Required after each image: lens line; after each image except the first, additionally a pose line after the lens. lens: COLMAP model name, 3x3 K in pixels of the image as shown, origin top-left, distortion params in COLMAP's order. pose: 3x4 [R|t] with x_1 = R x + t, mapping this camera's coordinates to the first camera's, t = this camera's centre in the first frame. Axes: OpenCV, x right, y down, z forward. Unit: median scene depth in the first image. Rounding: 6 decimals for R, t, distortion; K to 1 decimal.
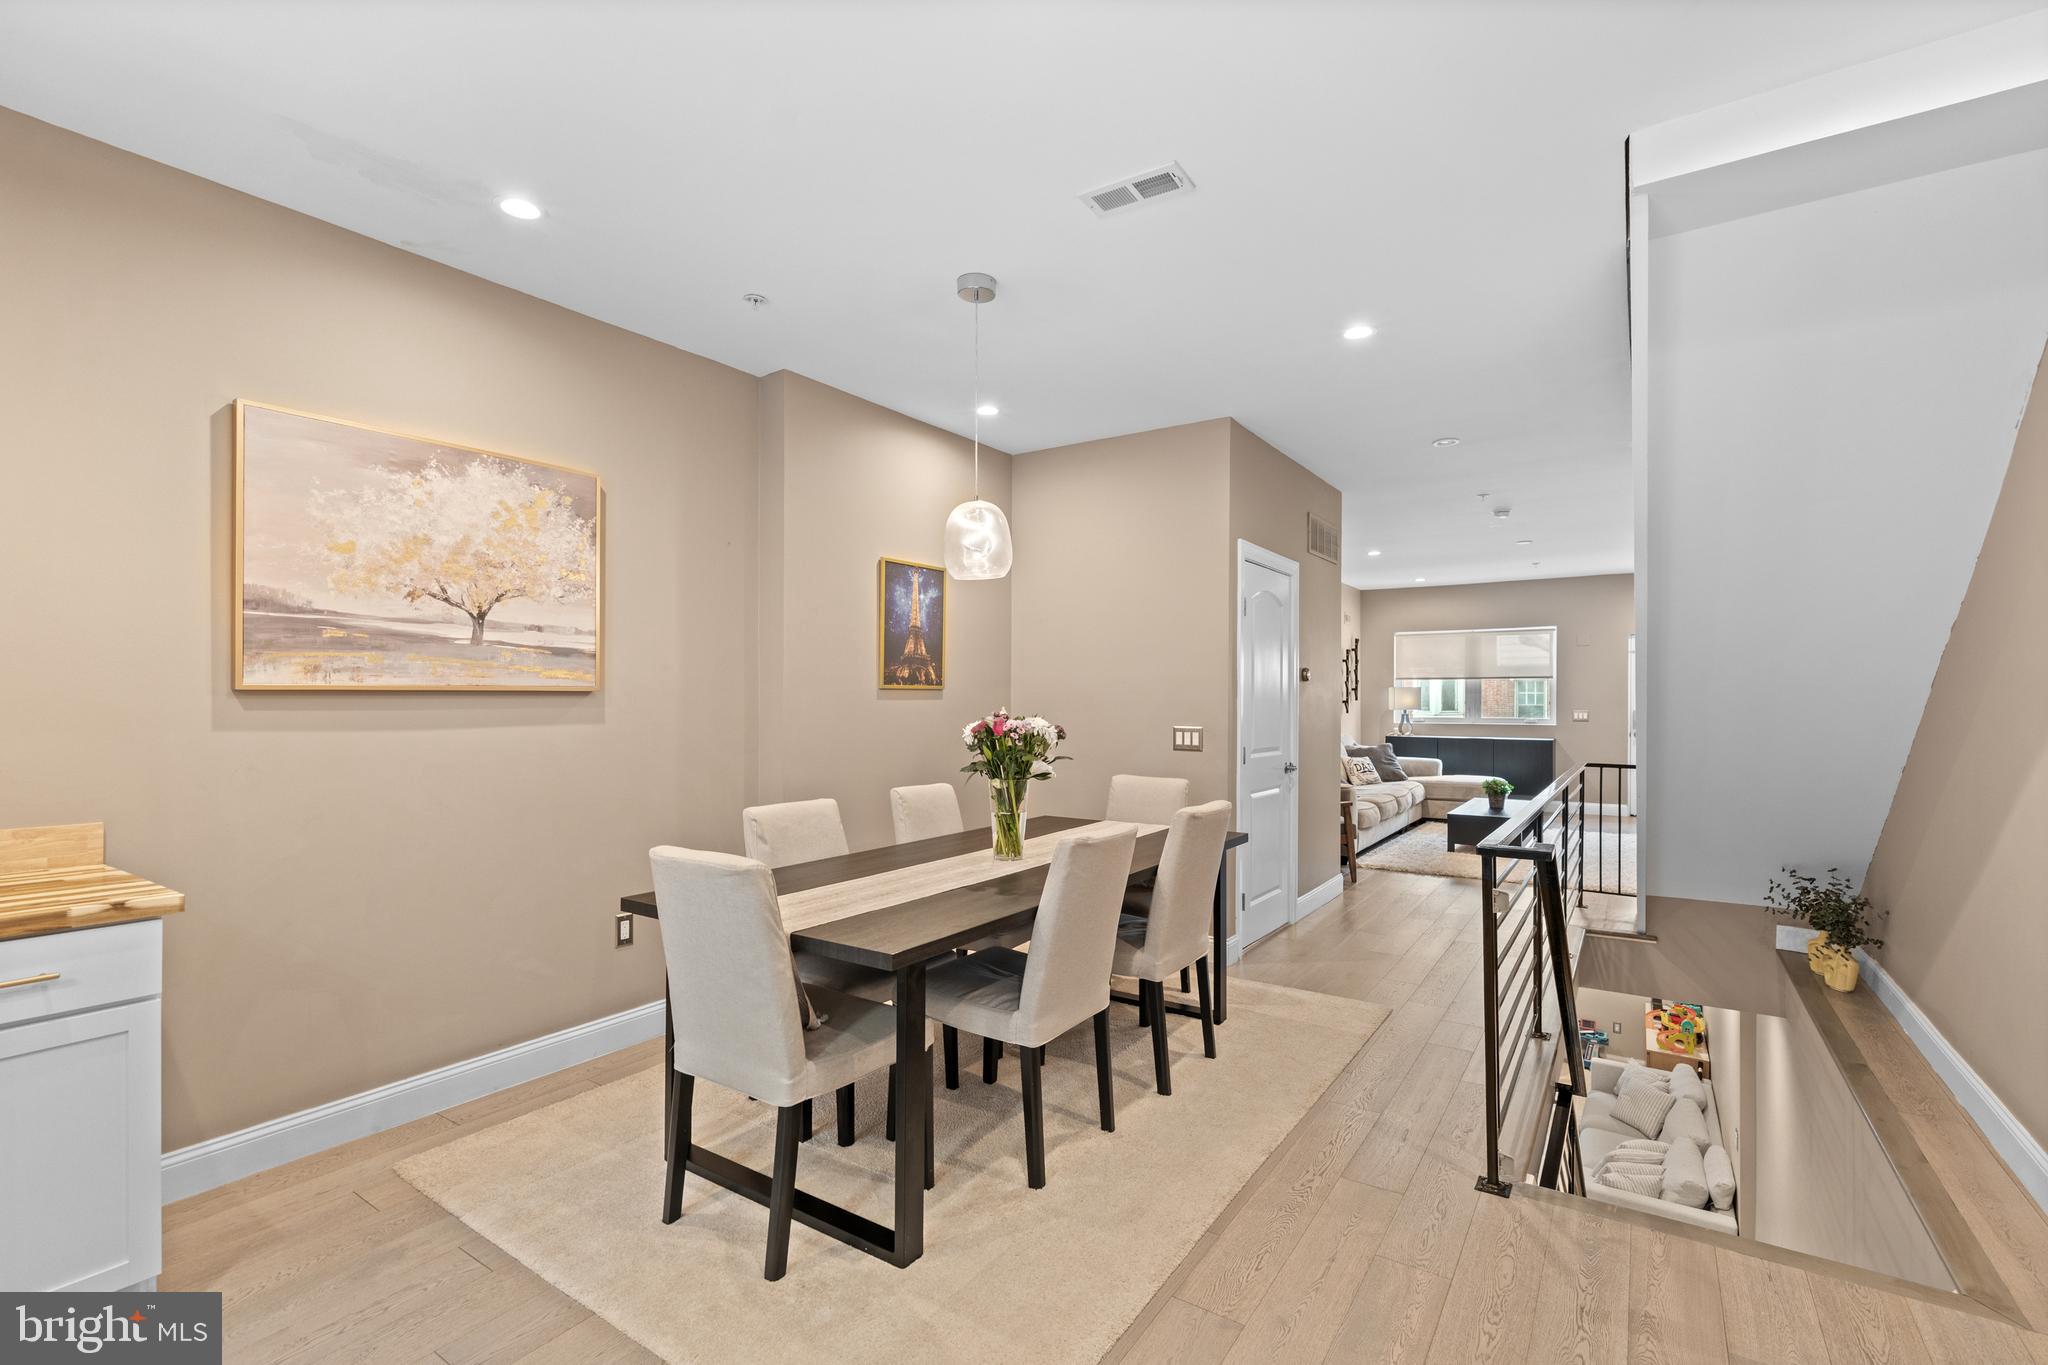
lens RADIAL K [[915.8, 0, 1022.8], [0, 915.8, 693.1], [0, 0, 1]] dist [-0.000803, 0.000190]
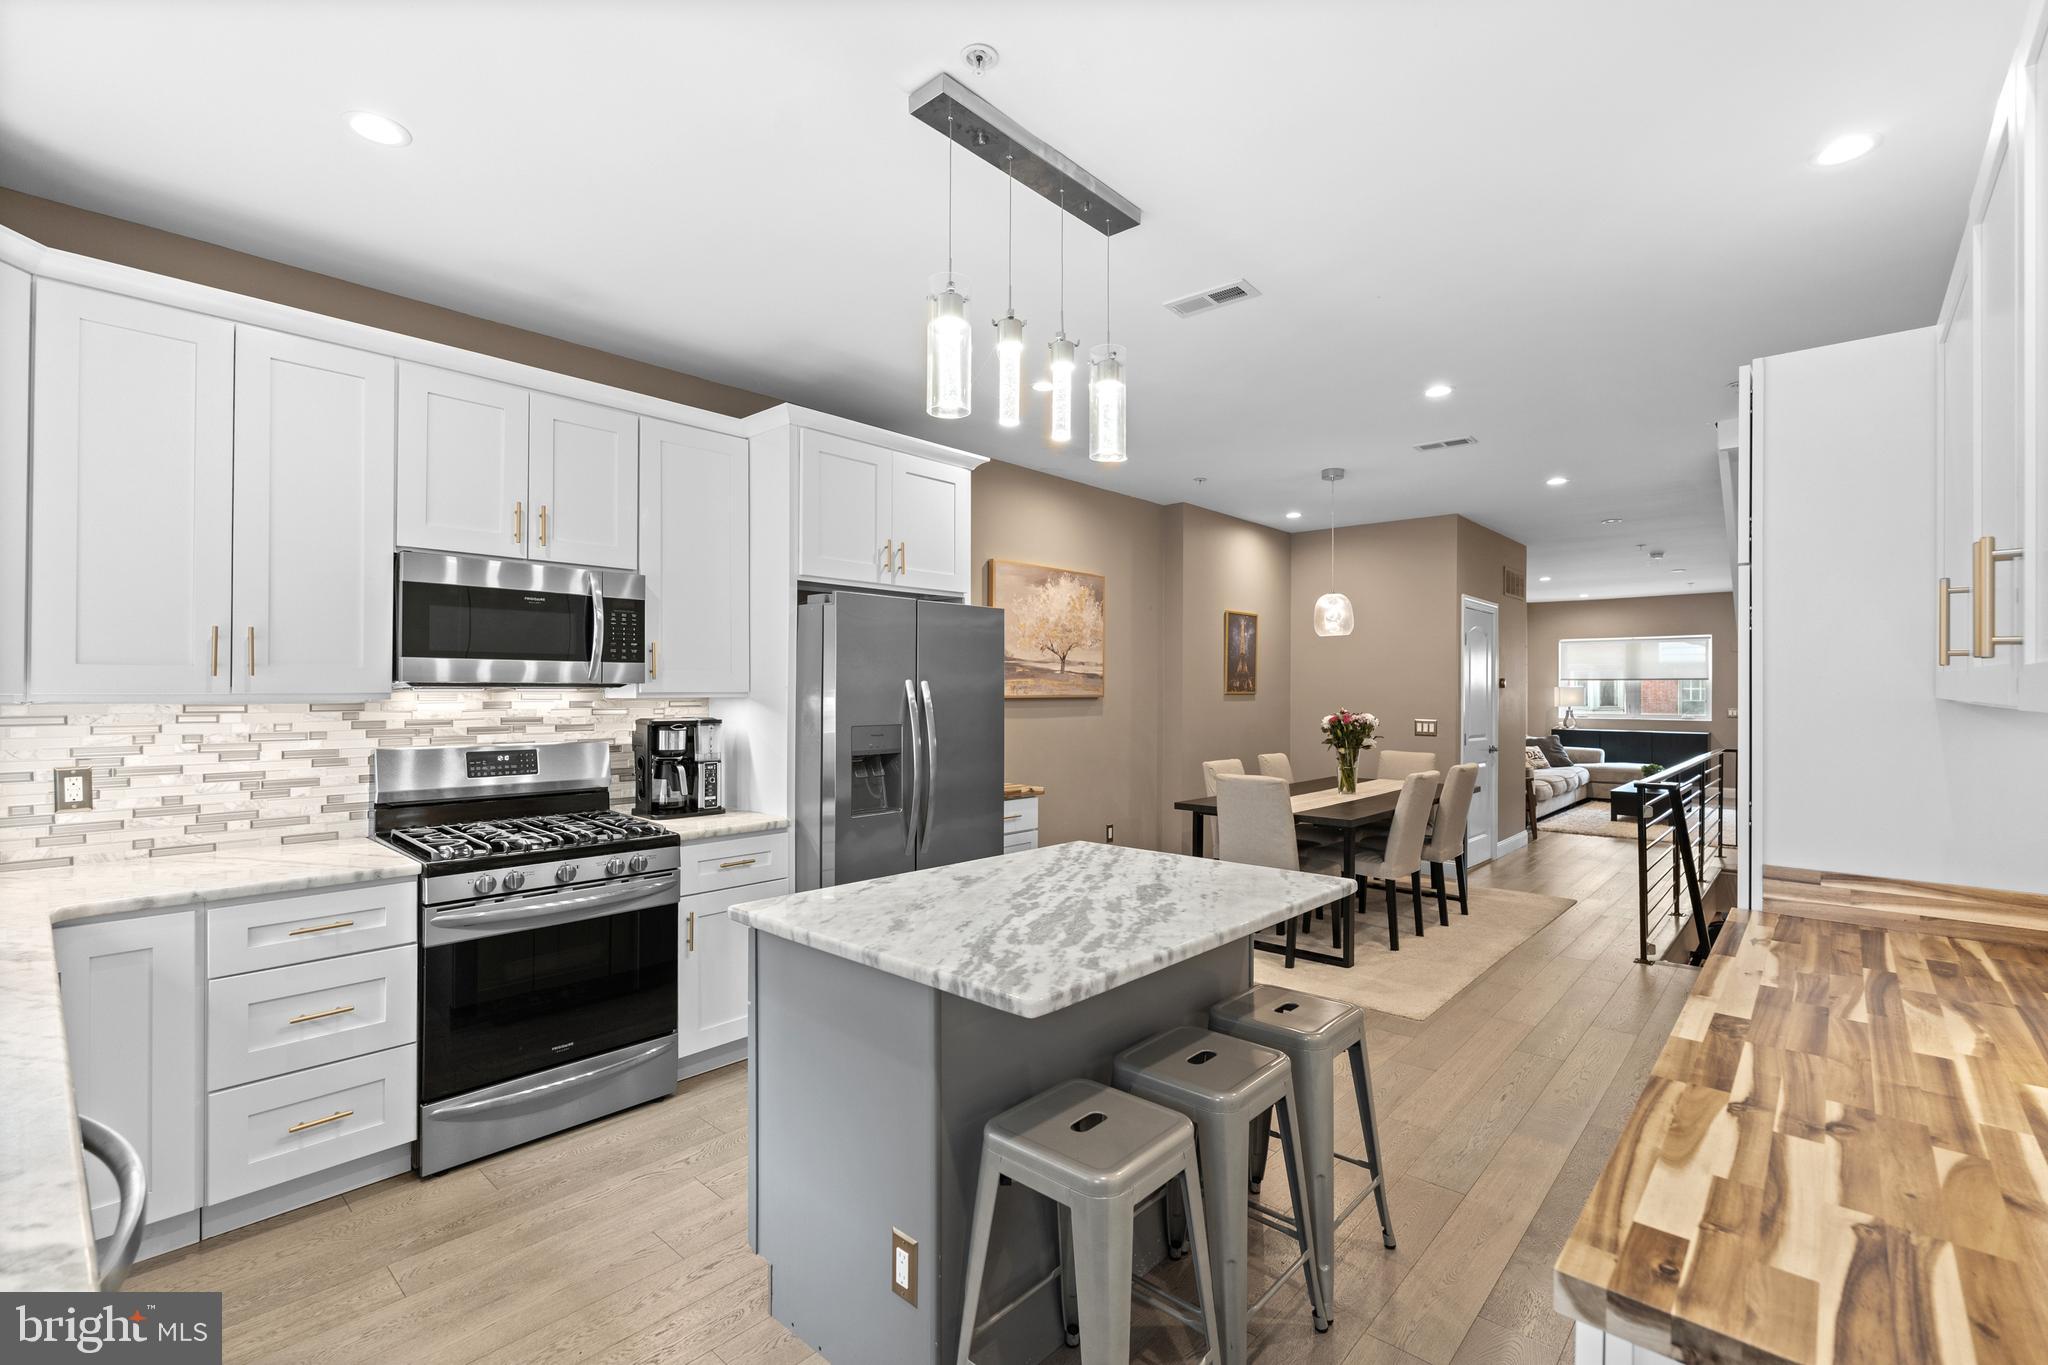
lens RADIAL K [[915.8, 0, 1025.1], [0, 915.8, 681.5], [0, 0, 1]] dist [-0.000803, 0.000190]
pose [[0.991566, 0.001118, -0.129598, -0.273900], [-0.001678, 0.999990, -0.004213, -0.018113], [0.129592, 0.004395, 0.991558, -0.562510]]
